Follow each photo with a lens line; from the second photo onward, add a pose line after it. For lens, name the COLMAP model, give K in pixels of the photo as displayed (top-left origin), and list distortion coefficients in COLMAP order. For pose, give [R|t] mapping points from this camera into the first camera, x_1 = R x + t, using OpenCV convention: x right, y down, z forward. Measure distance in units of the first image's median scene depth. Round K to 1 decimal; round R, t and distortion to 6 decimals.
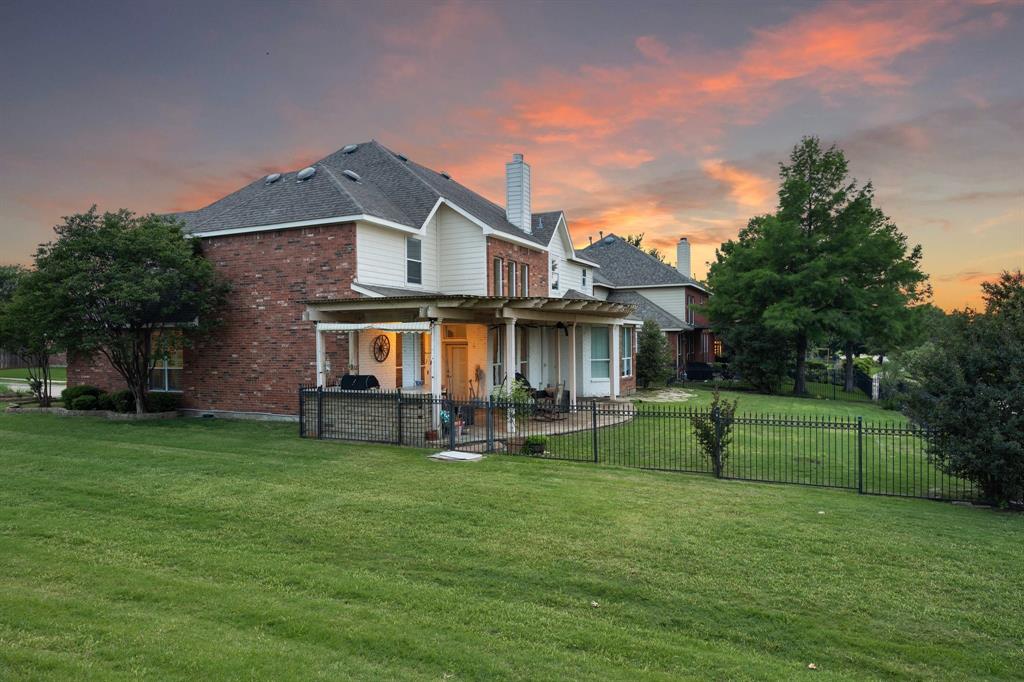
lens RADIAL K [[658.8, 0, 512.0], [0, 658.8, 341.0], [0, 0, 1]] dist [-0.007699, 0.000411]
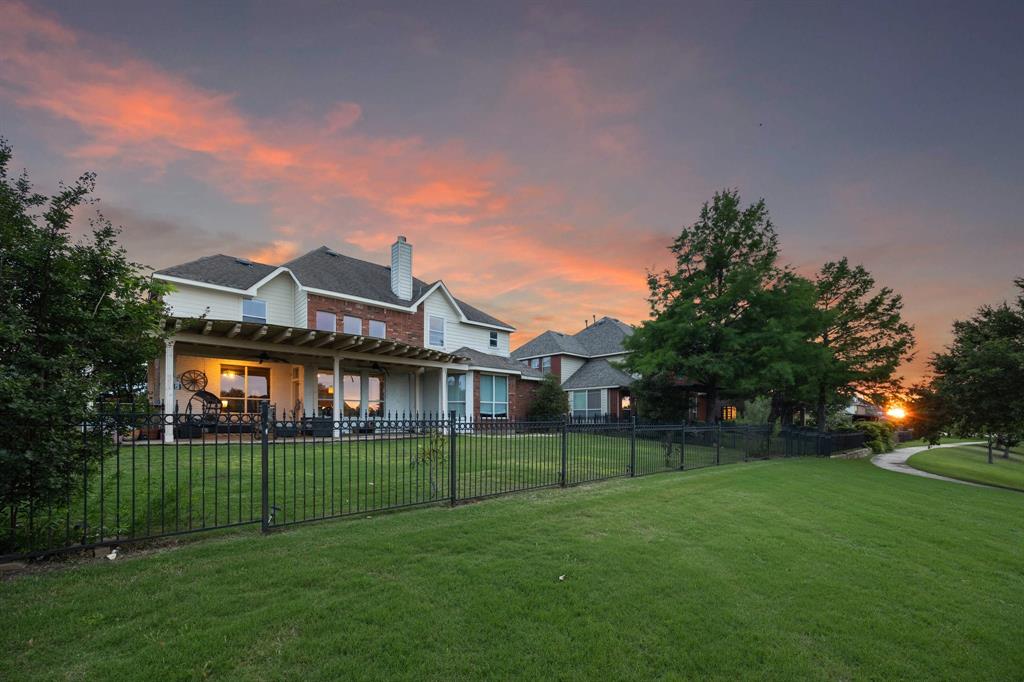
lens RADIAL K [[418.8, 0, 513.1], [0, 418.8, 421.3], [0, 0, 1]] dist [0.000840, 0.000169]
pose [[0.927064, 0.009655, -0.374779, 0.457779], [-0.009757, 0.999951, 0.001625, 0.055260], [0.374776, 0.002150, 0.927113, 0.316441]]
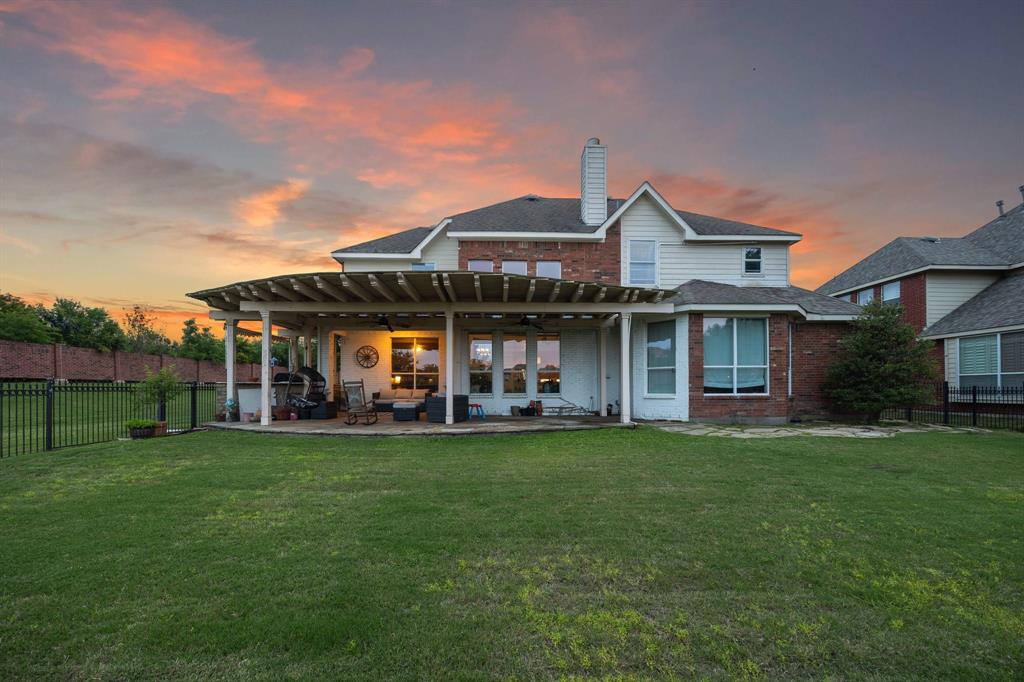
lens RADIAL K [[407.3, 0, 516.8], [0, 407.3, 386.7], [0, 0, 1]] dist [-0.000718, 0.000181]
pose [[0.456339, -0.000164, -0.889806, 0.409830], [-0.003362, 0.999993, -0.001908, 0.045432], [0.889800, 0.003862, 0.456335, 0.599993]]
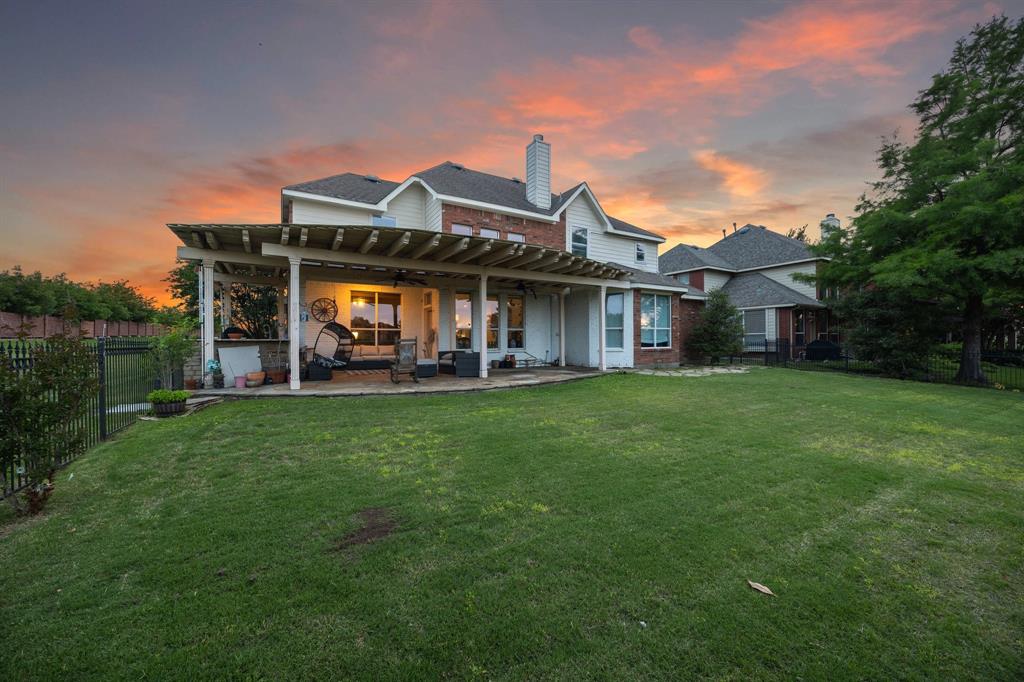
lens RADIAL K [[389.6, 0, 512.0], [0, 389.6, 341.0], [0, 0, 1]] dist [-0.001372, -0.000127]
pose [[0.829279, 0.001285, -0.558834, 0.296317], [-0.001774, 0.999998, -0.000333, 0.042613], [0.558833, 0.001267, 0.829280, 0.416146]]
